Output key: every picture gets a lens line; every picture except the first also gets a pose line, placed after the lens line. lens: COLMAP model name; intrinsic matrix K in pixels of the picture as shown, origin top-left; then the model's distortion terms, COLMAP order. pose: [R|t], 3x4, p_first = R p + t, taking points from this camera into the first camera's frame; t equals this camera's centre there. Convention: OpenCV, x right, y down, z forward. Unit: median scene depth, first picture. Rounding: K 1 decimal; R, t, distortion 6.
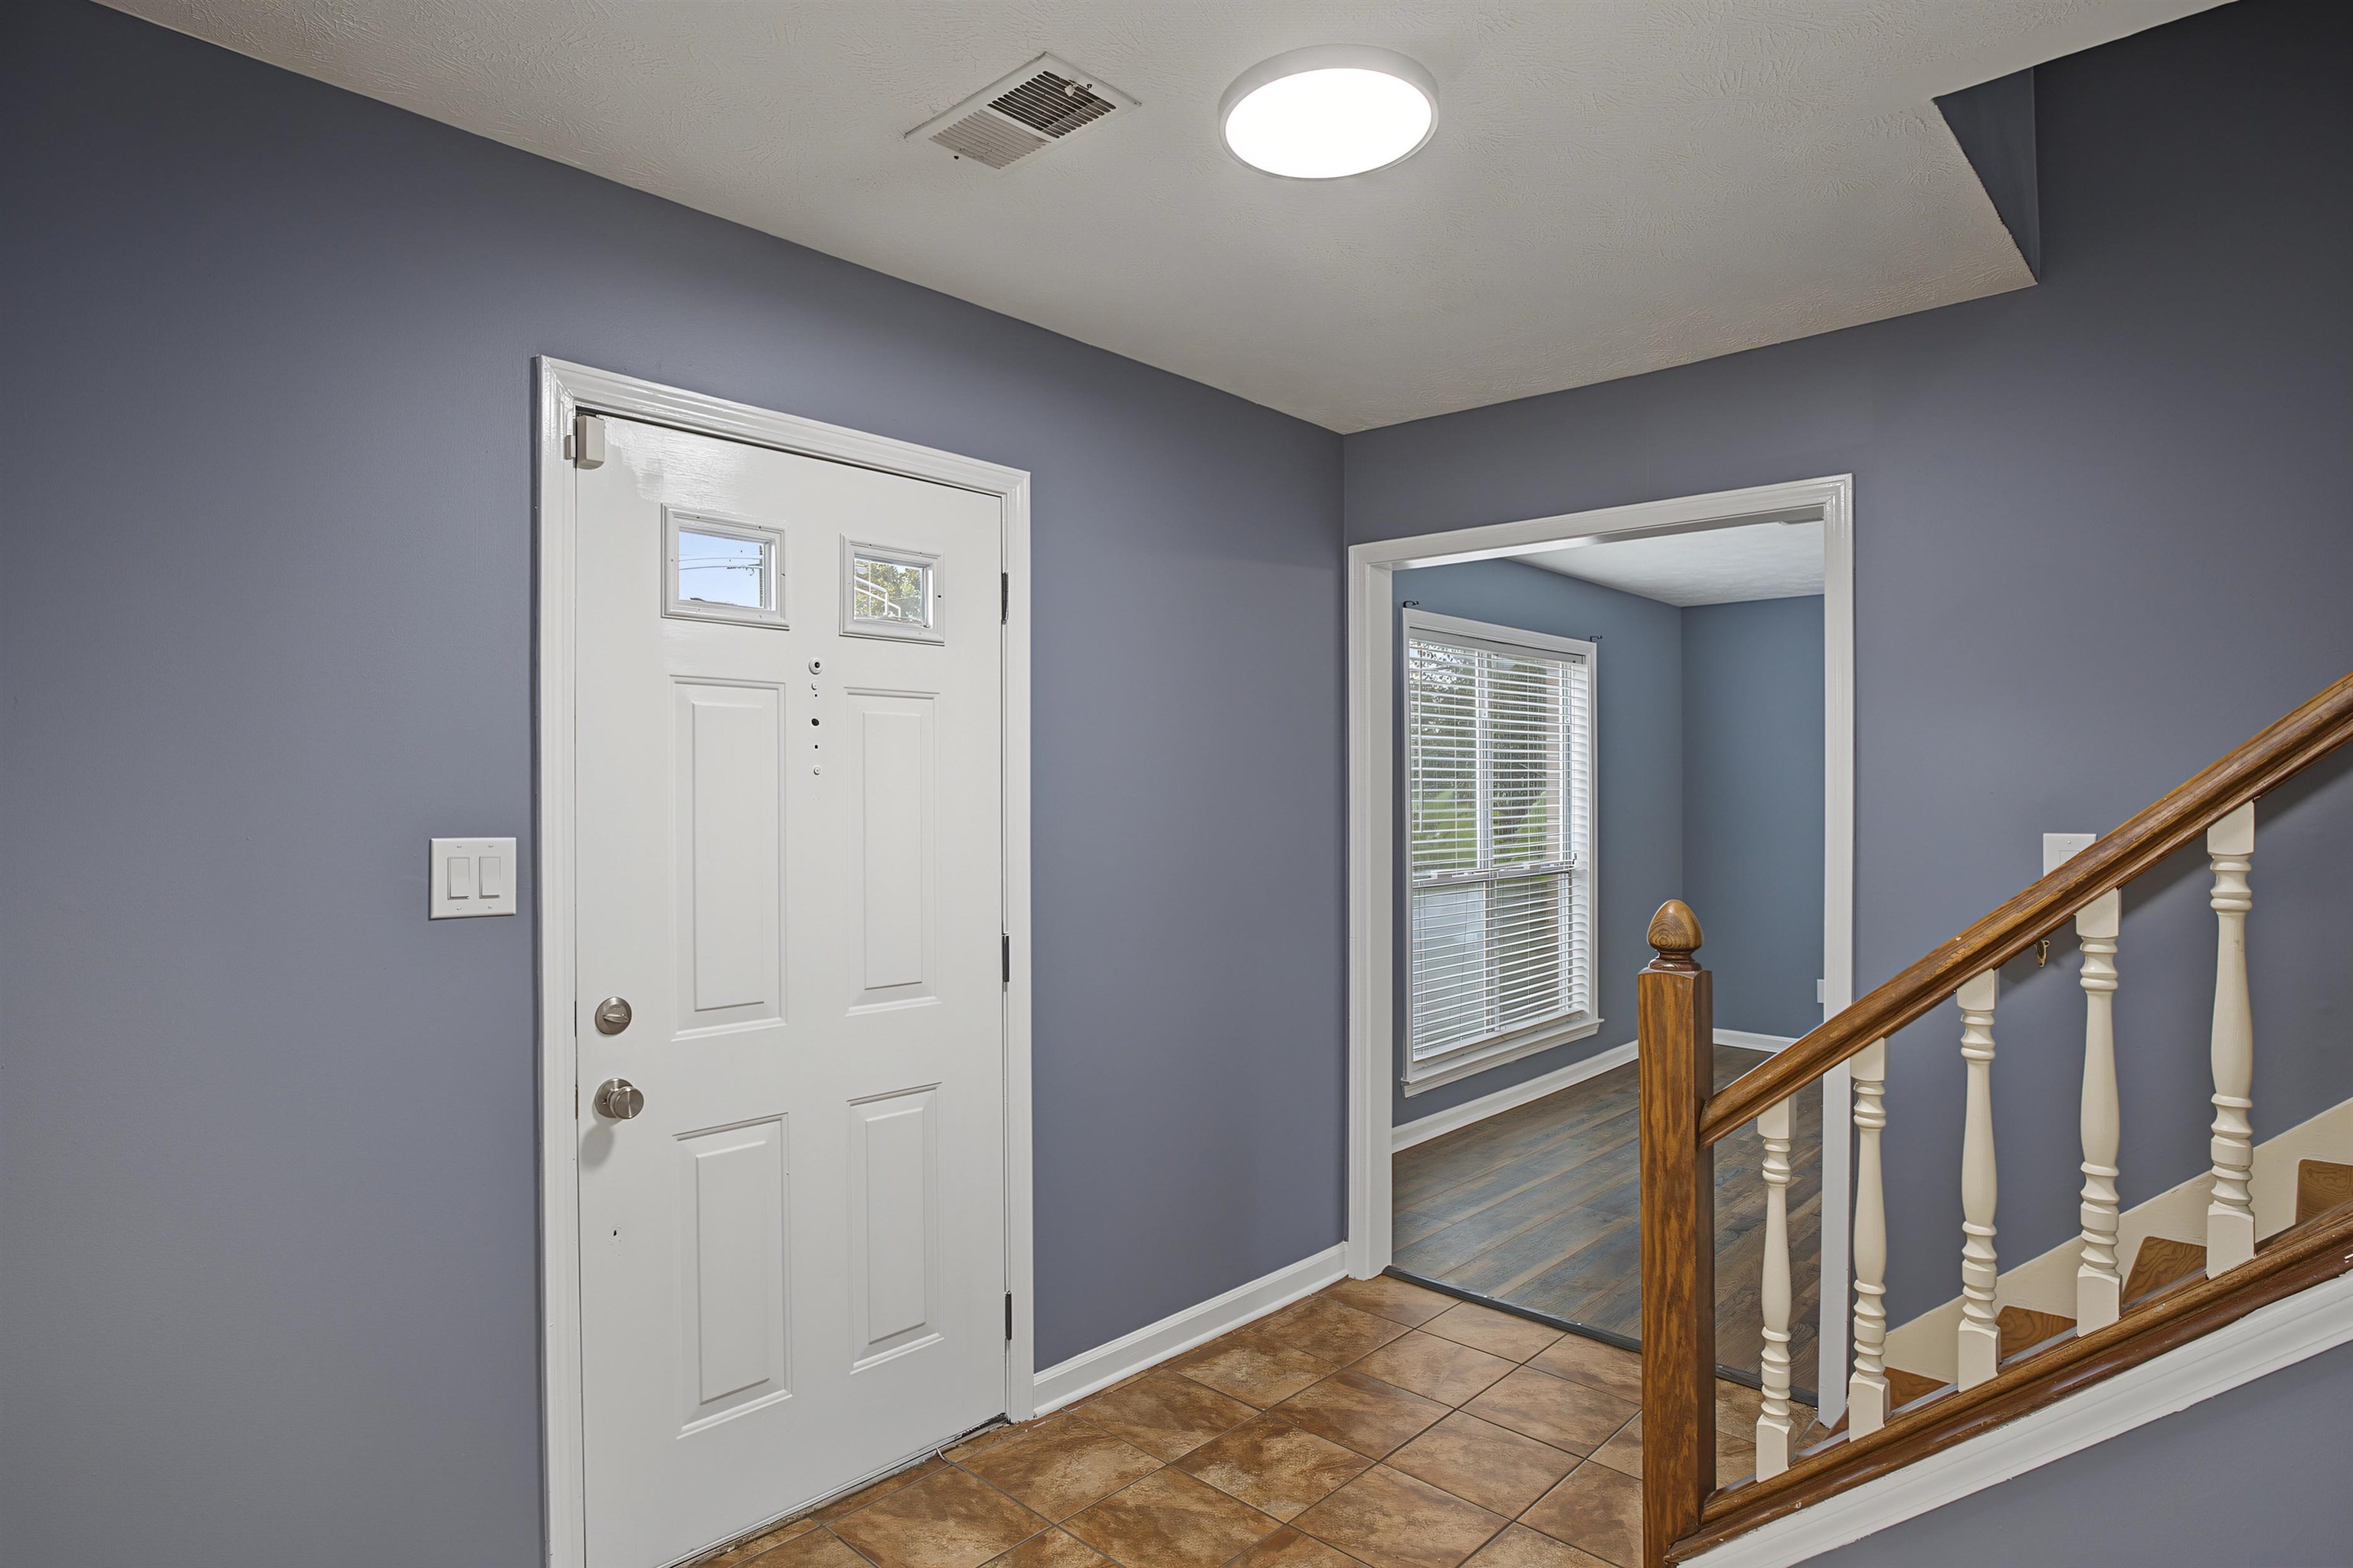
lens RADIAL K [[1248.8, 0, 1179.8], [0, 1248.8, 790.7], [0, 0, 1]] dist [-0.044600, 0.007264]
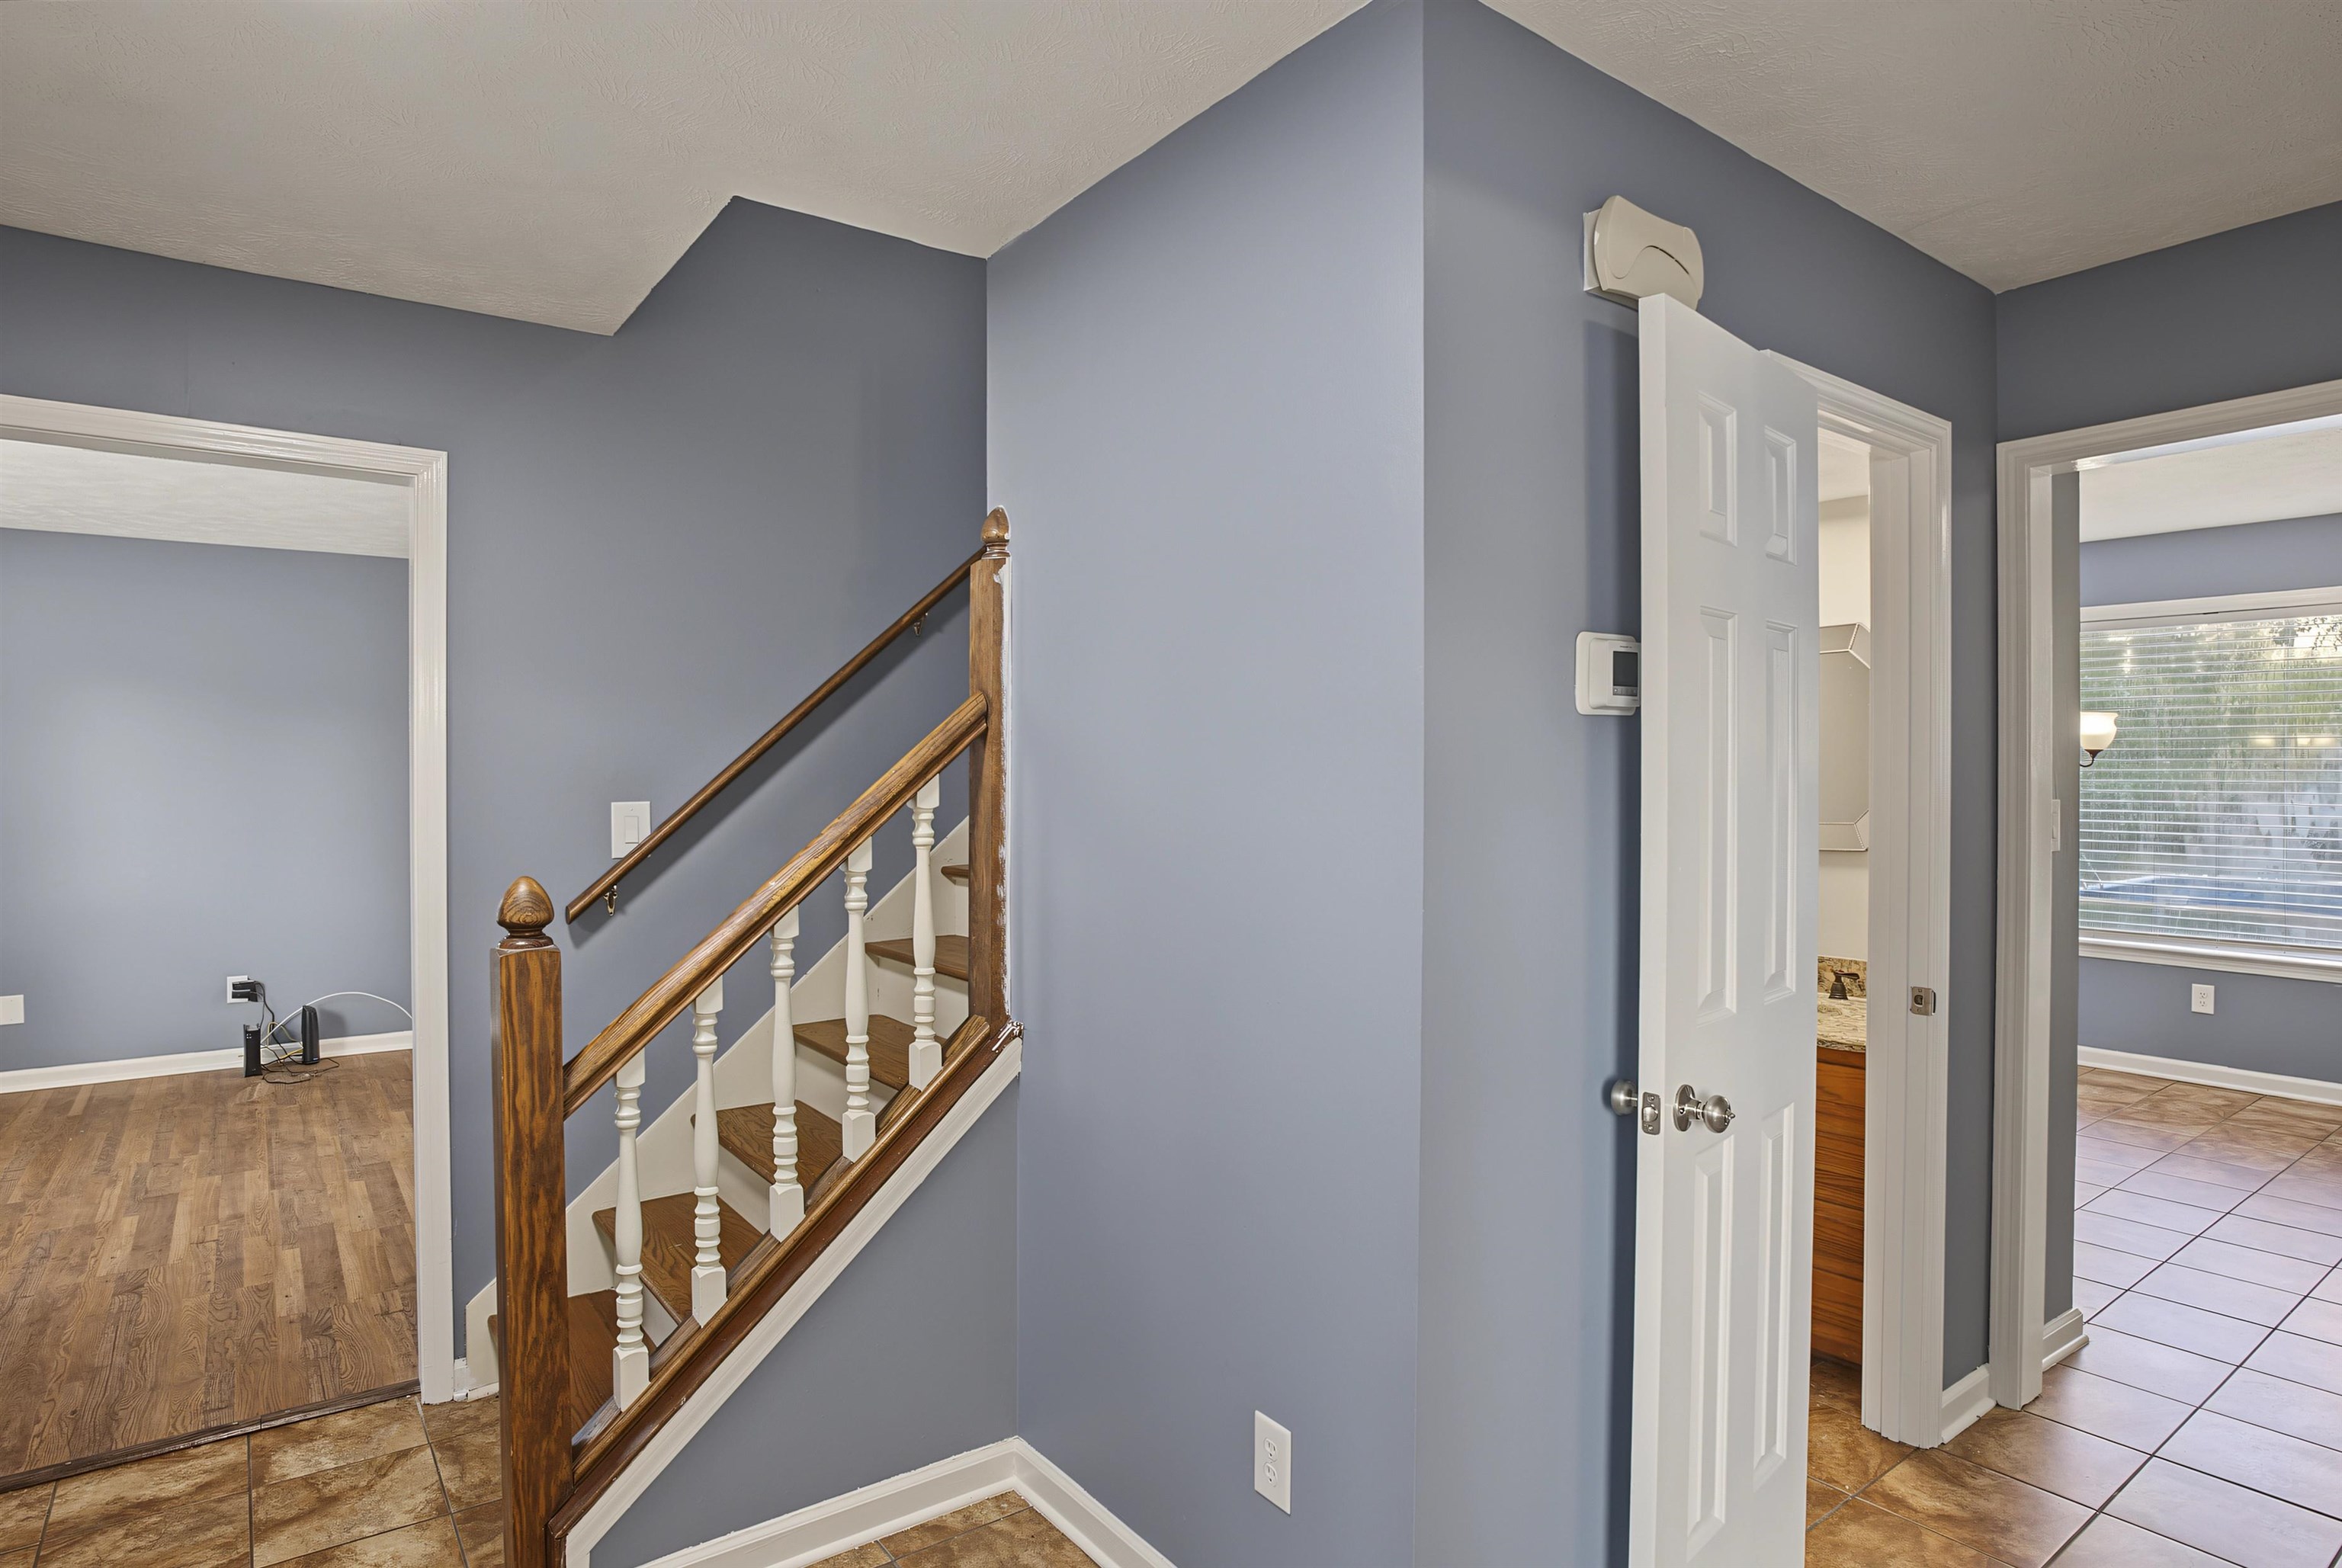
lens RADIAL K [[1242.8, 0, 1171.2], [0, 1242.8, 774.9], [0, 0, 1]] dist [-0.044600, 0.007264]
pose [[0.183630, -0.003760, 0.982988, -0.469154], [-0.002683, 0.999987, 0.004327, 0.002387], [-0.982992, -0.003432, 0.183618, 0.323015]]
